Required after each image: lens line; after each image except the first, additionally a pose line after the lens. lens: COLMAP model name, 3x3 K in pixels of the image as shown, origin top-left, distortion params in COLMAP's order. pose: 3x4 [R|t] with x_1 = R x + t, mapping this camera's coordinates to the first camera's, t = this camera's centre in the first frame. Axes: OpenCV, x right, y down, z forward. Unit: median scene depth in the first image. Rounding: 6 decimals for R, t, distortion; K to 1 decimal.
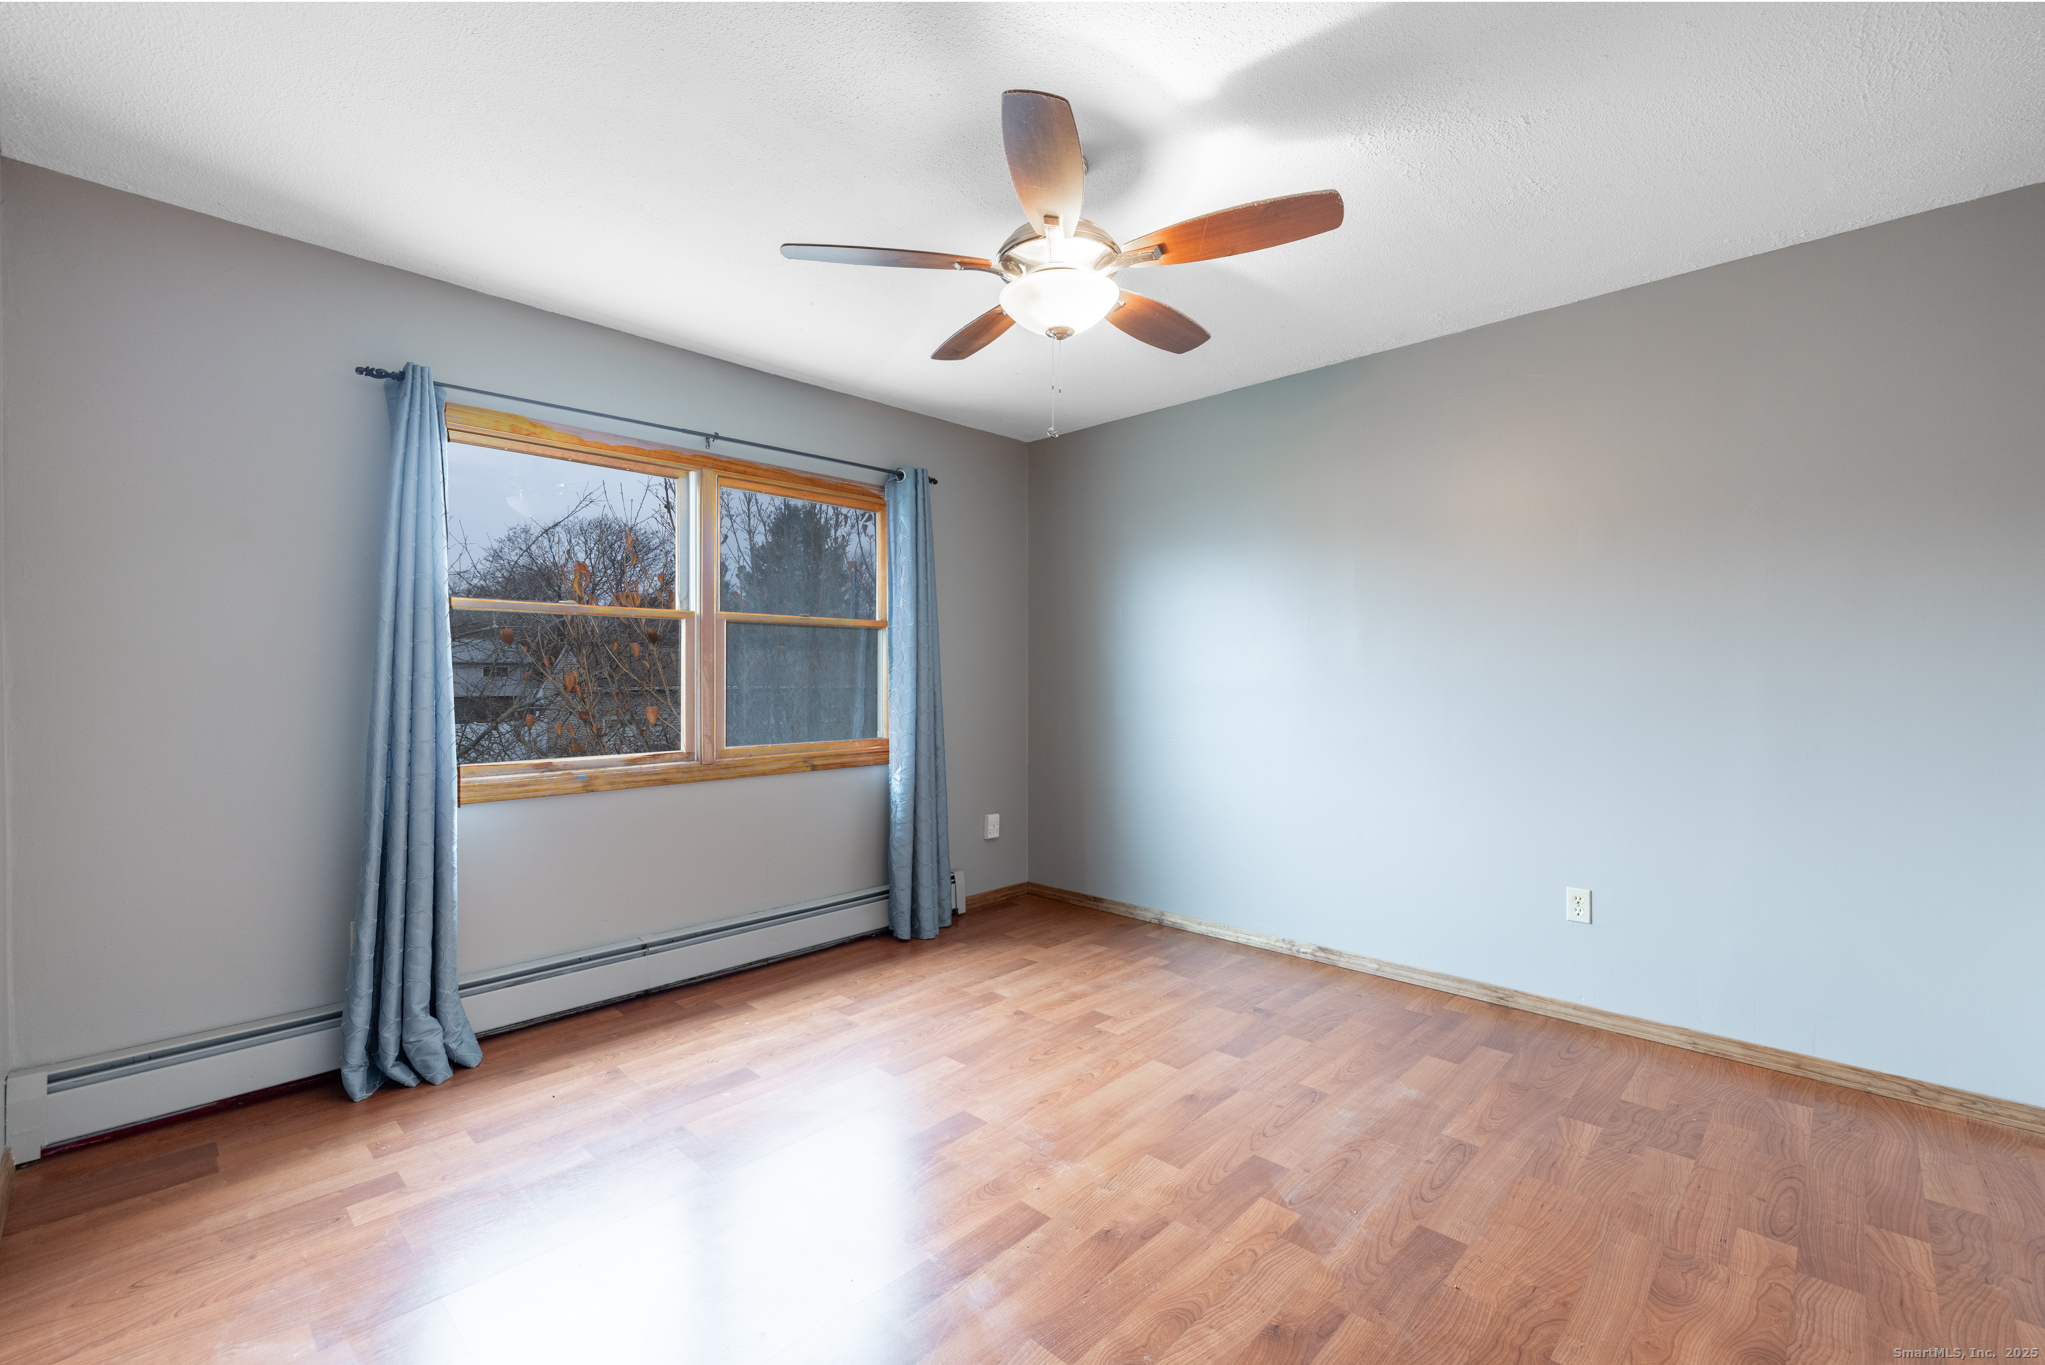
lens RADIAL K [[875.8, 0, 1022.7], [0, 875.8, 687.2], [0, 0, 1]] dist [0.001676, -0.000552]
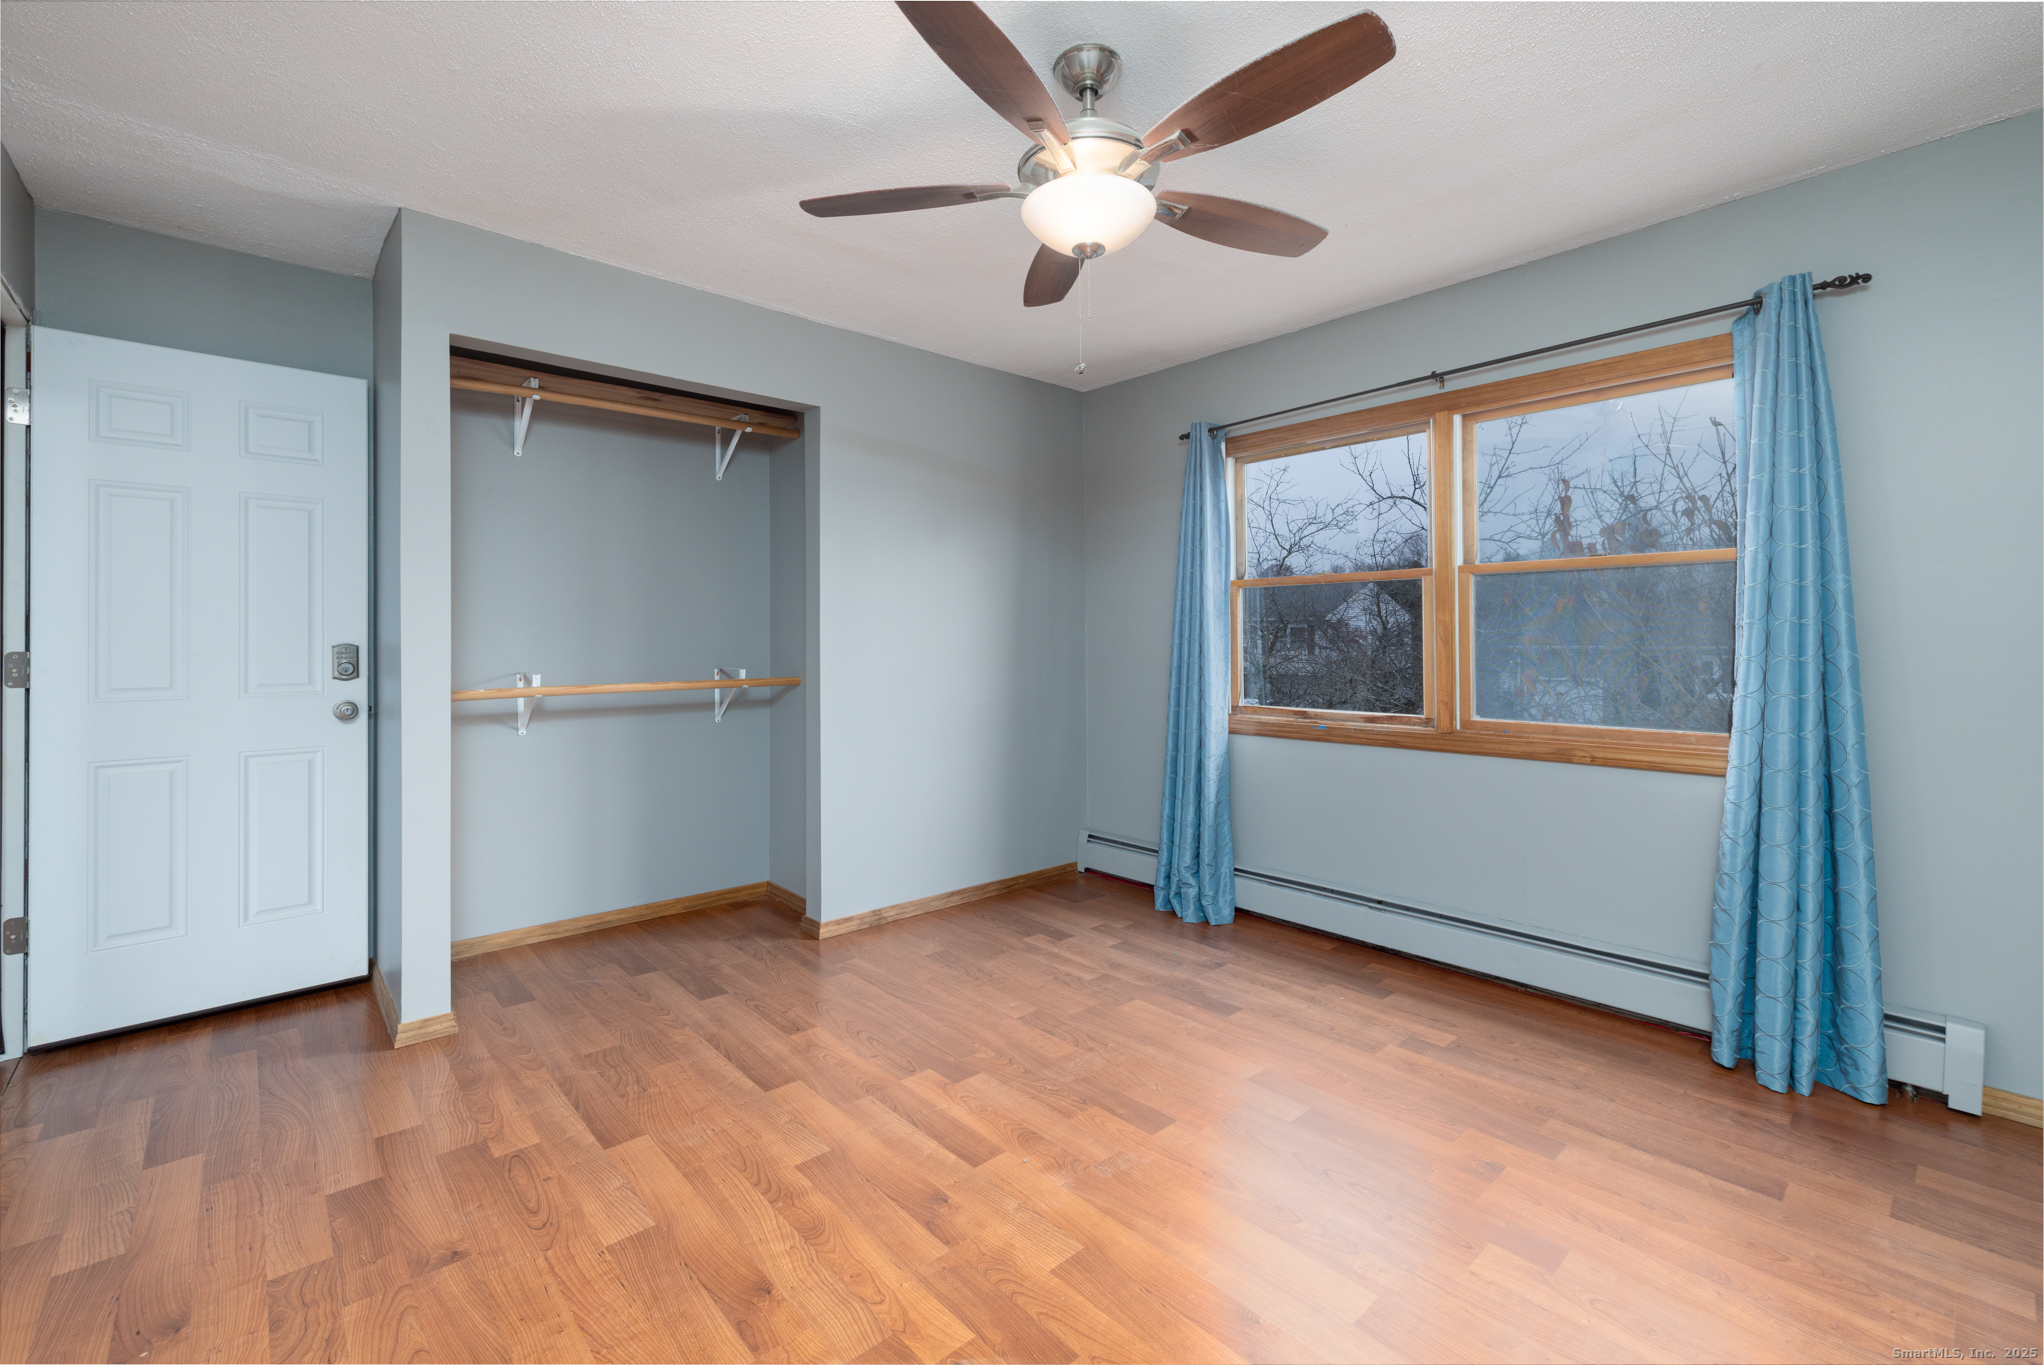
lens RADIAL K [[875.4, 0, 1025.6], [0, 875.4, 637.3], [0, 0, 1]] dist [0.001676, -0.000552]
pose [[-0.078964, -0.002363, -0.996875, 0.660129], [-0.008790, 0.999960, -0.001674, -0.007470], [0.996839, 0.008631, -0.078982, 0.714333]]
